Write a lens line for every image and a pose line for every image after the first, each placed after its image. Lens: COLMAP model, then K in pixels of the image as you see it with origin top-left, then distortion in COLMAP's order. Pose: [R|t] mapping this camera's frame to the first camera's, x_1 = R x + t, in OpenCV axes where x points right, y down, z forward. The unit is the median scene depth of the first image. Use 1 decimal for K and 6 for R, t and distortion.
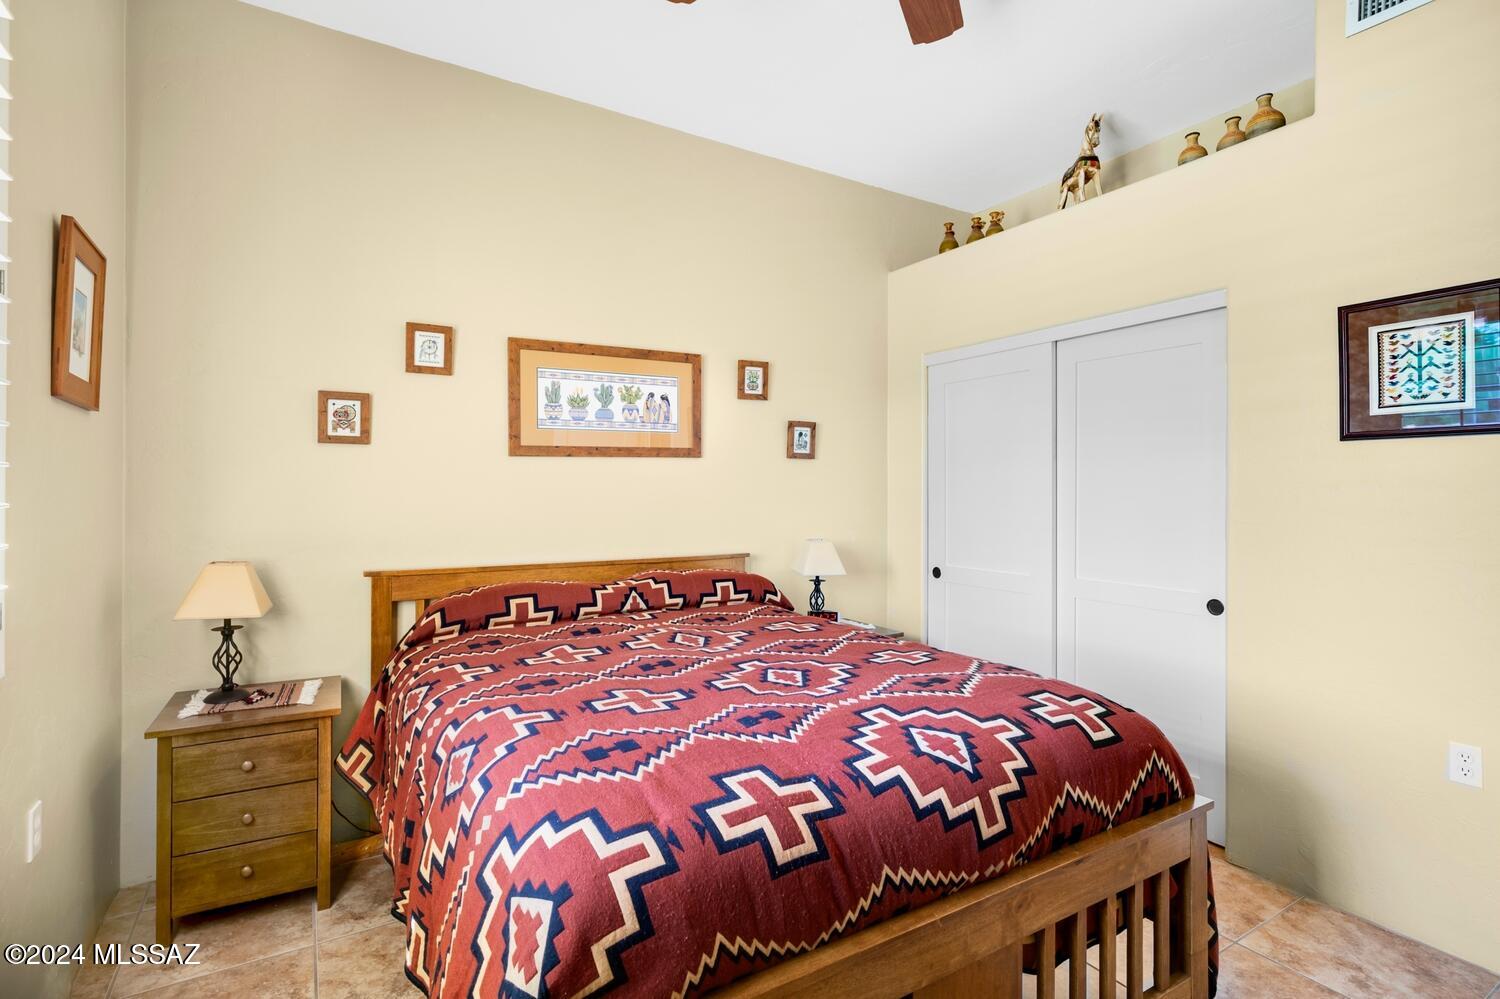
lens RADIAL K [[727.0, 0, 756.1], [0, 727.0, 485.4], [0, 0, 1]] dist [-0.002942, 0.000480]
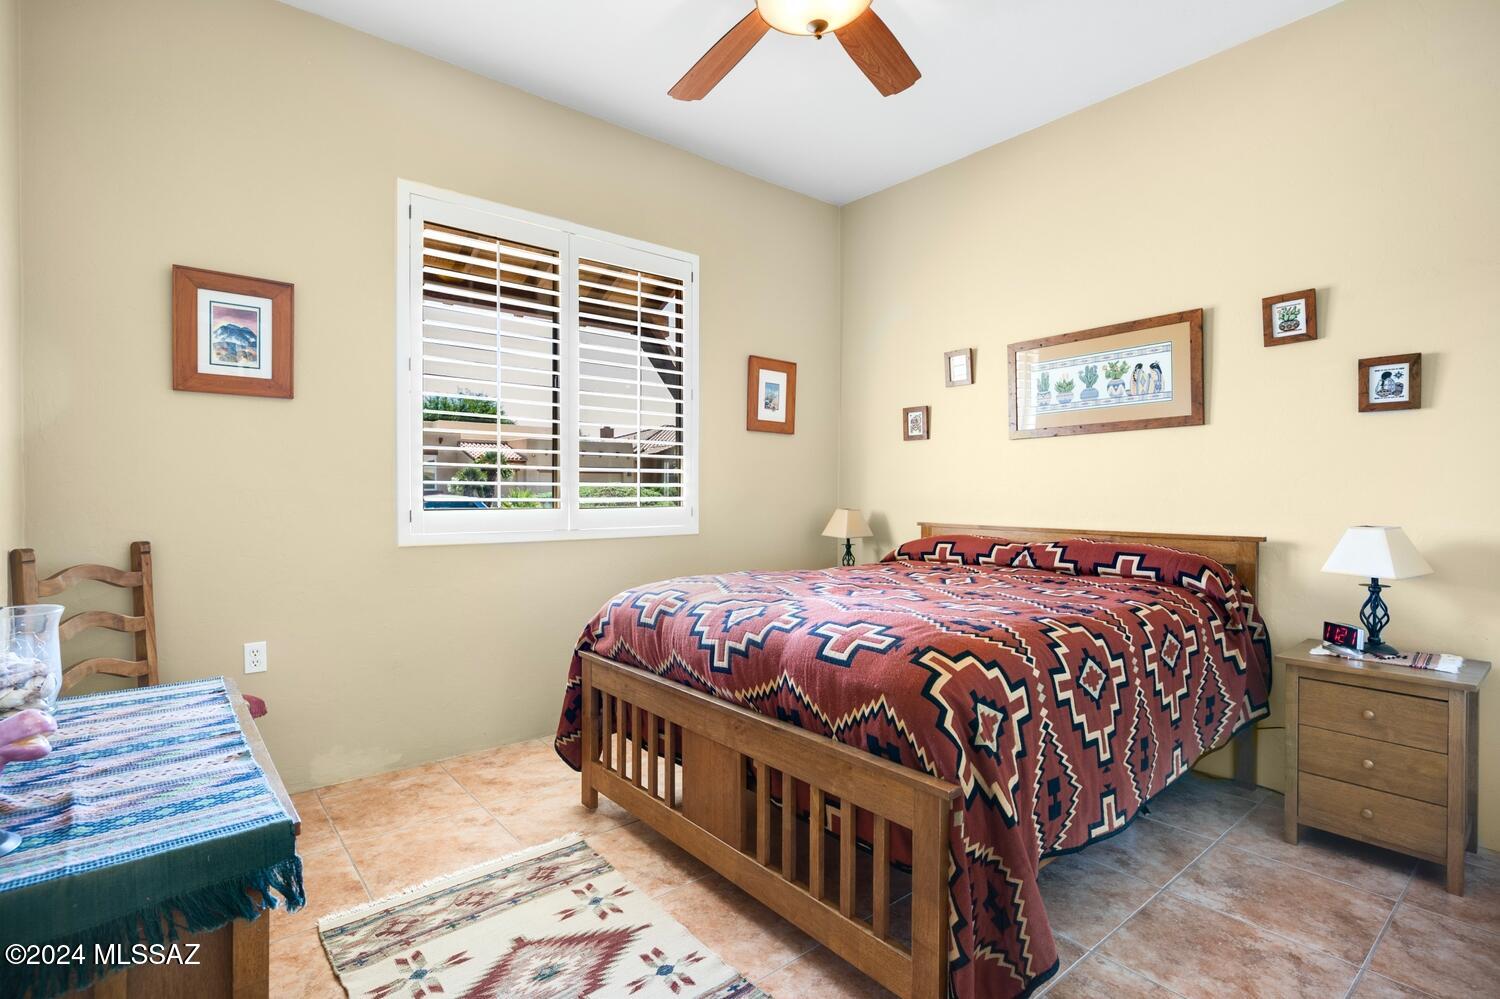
lens RADIAL K [[727.0, 0, 754.8], [0, 727.0, 499.0], [0, 0, 1]] dist [-0.002942, 0.000480]
pose [[0.137484, 0.004914, -0.990492, 0.776404], [0.000227, 0.999988, 0.004993, 0.050956], [0.990504, -0.000911, 0.137482, 0.363046]]
